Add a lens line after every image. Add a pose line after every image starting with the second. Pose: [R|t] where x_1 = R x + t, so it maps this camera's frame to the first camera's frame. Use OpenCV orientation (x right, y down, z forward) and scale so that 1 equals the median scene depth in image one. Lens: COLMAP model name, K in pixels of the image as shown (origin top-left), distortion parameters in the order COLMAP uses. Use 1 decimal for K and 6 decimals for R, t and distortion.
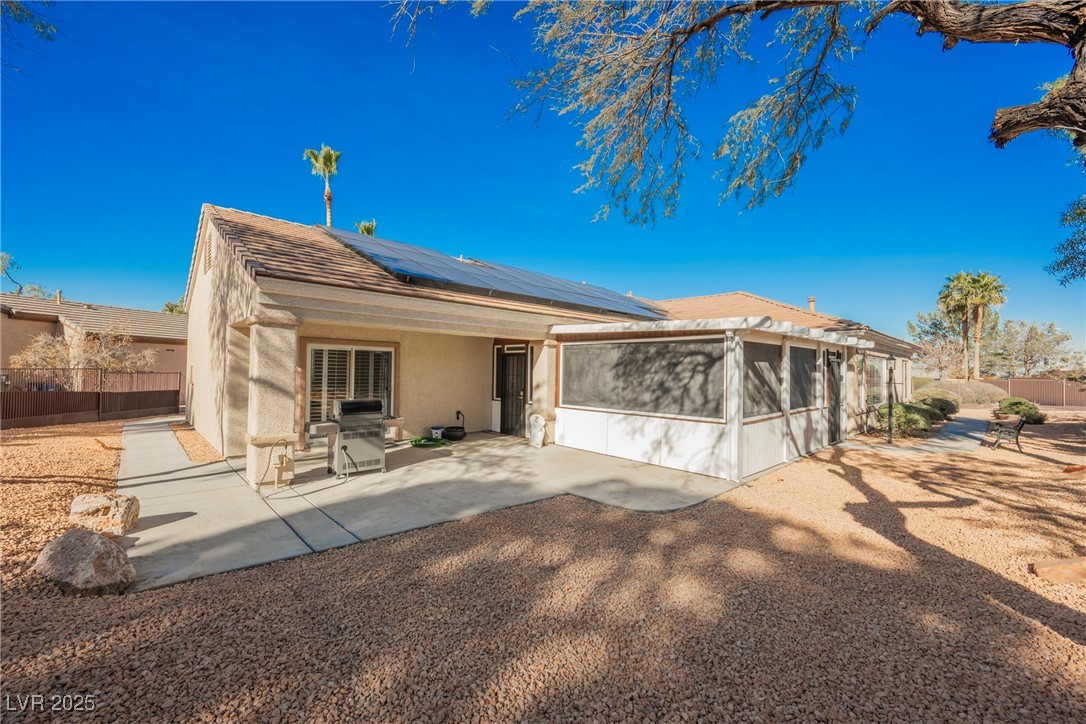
lens RADIAL K [[442.1, 0, 543.0], [0, 442.1, 362.0], [0, 0, 1]] dist [-0.000290, 0.000373]
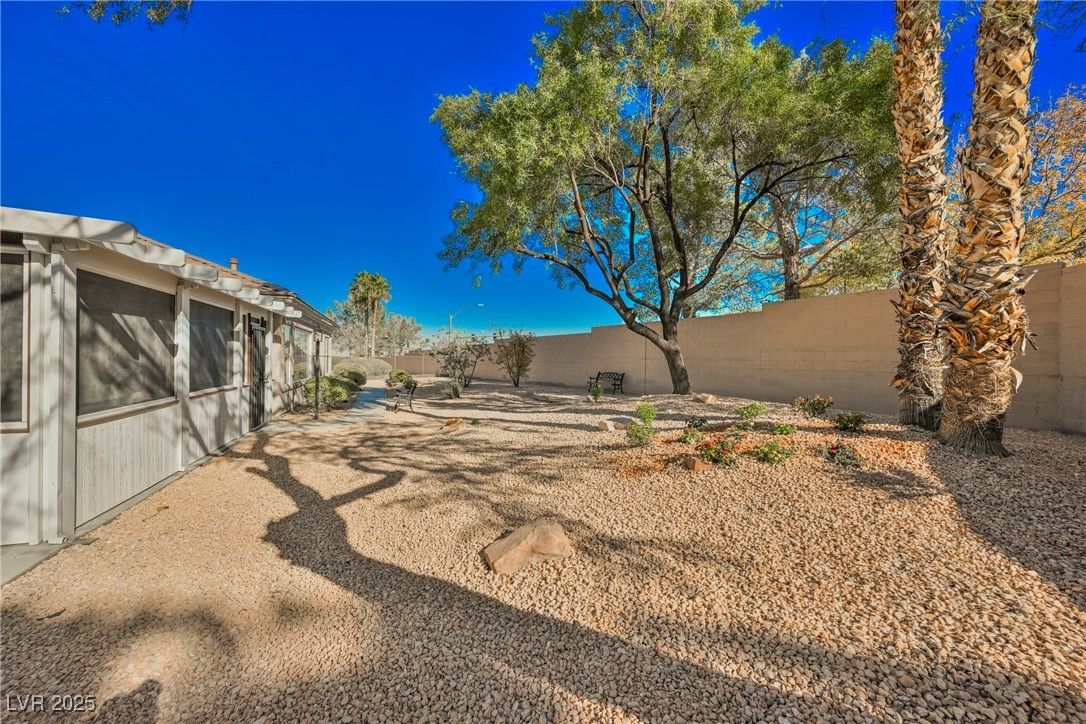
lens RADIAL K [[430.0, 0, 547.6], [0, 430.0, 362.7], [0, 0, 1]] dist [-0.001307, -0.000118]
pose [[0.391278, -0.016050, 0.920132, 0.165480], [-0.026723, 0.999228, 0.028794, 0.028785], [-0.919884, -0.035855, 0.390547, 0.235159]]
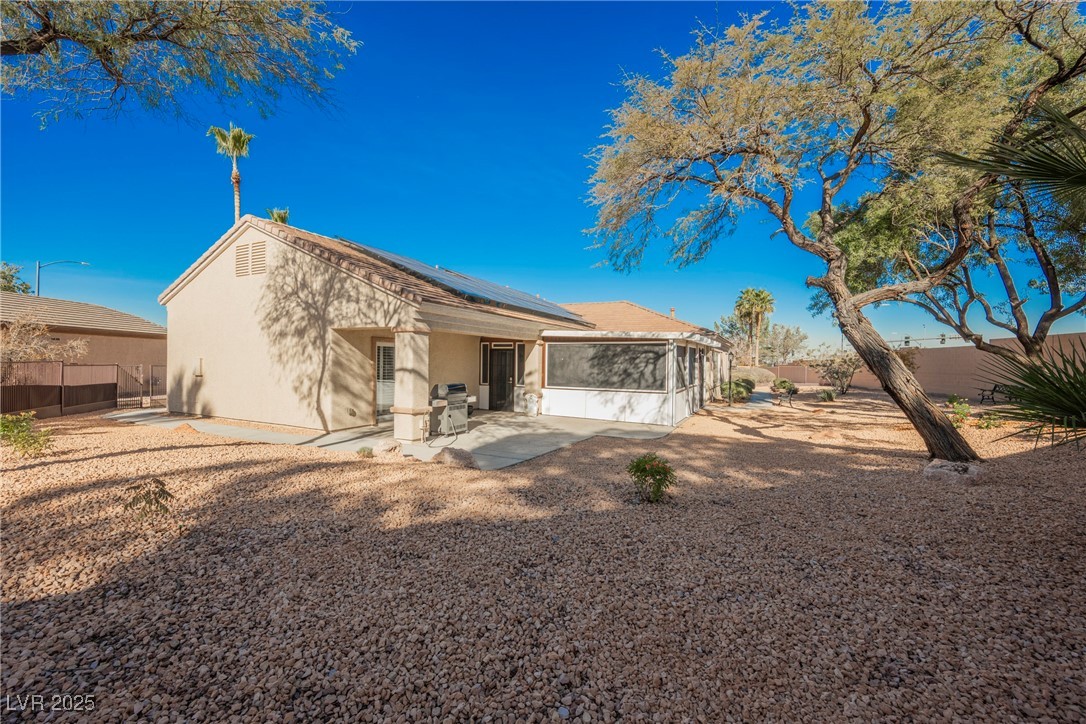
lens RADIAL K [[441.6, 0, 546.3], [0, 441.6, 362.1], [0, 0, 1]] dist [0.001510, 0.000018]
pose [[0.941424, -0.003258, 0.337208, -0.498067], [-0.005156, 0.999697, 0.024054, -0.016531], [-0.337185, -0.024384, 0.941123, -0.371623]]
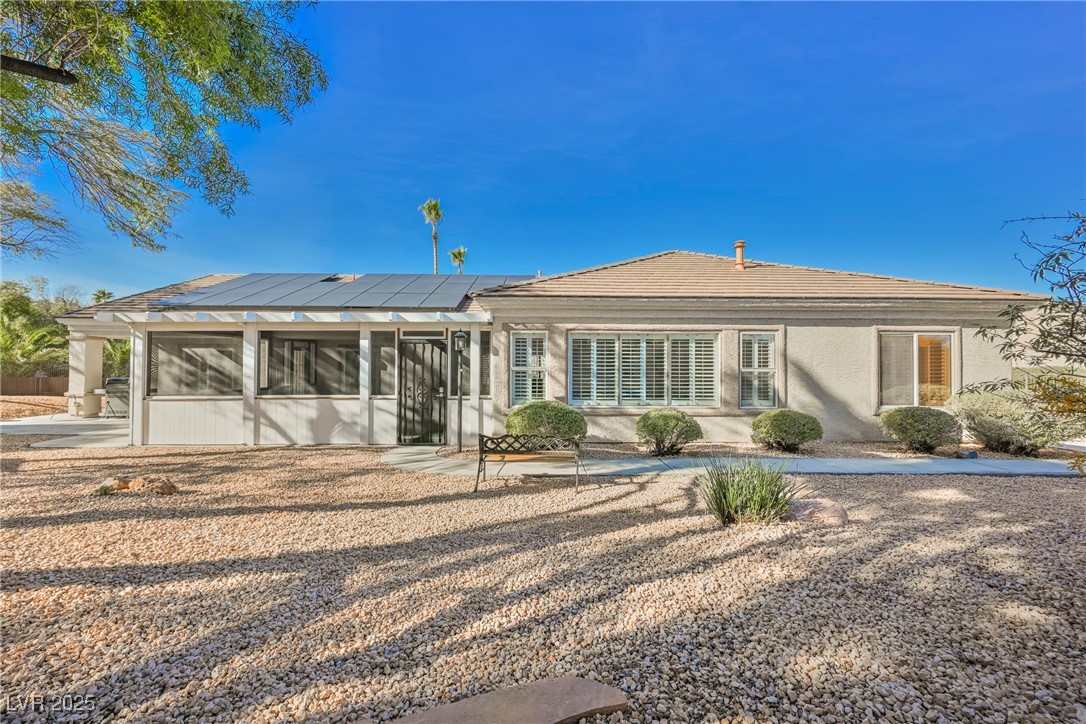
lens RADIAL K [[427.2, 0, 543.0], [0, 427.2, 362.0], [0, 0, 1]] dist [-0.003374, -0.000225]
pose [[0.729672, -0.017497, -0.683573, 1.676486], [0.019495, 0.999799, -0.004781, 0.051515], [0.683519, -0.009838, 0.729866, 0.733408]]
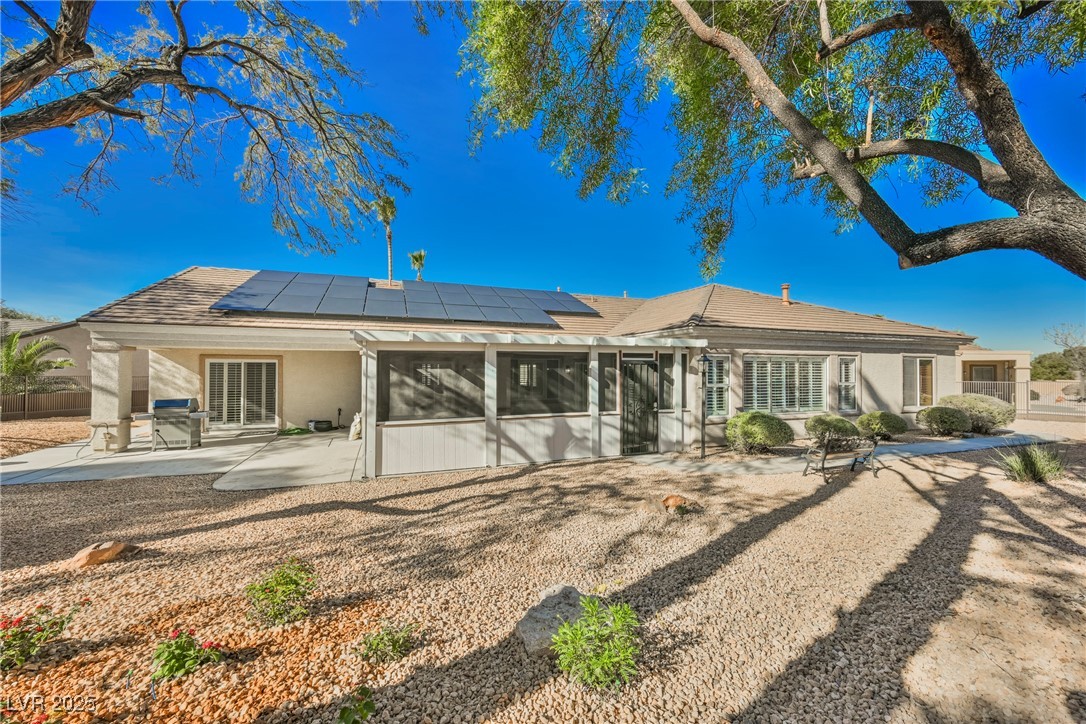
lens RADIAL K [[427.2, 0, 543.0], [0, 427.2, 362.0], [0, 0, 1]] dist [-0.003374, -0.000225]
pose [[0.918042, -0.018673, -0.396042, 1.025696], [0.018606, 0.999819, -0.004009, -0.006273], [0.396045, -0.003689, 0.918224, 0.153029]]
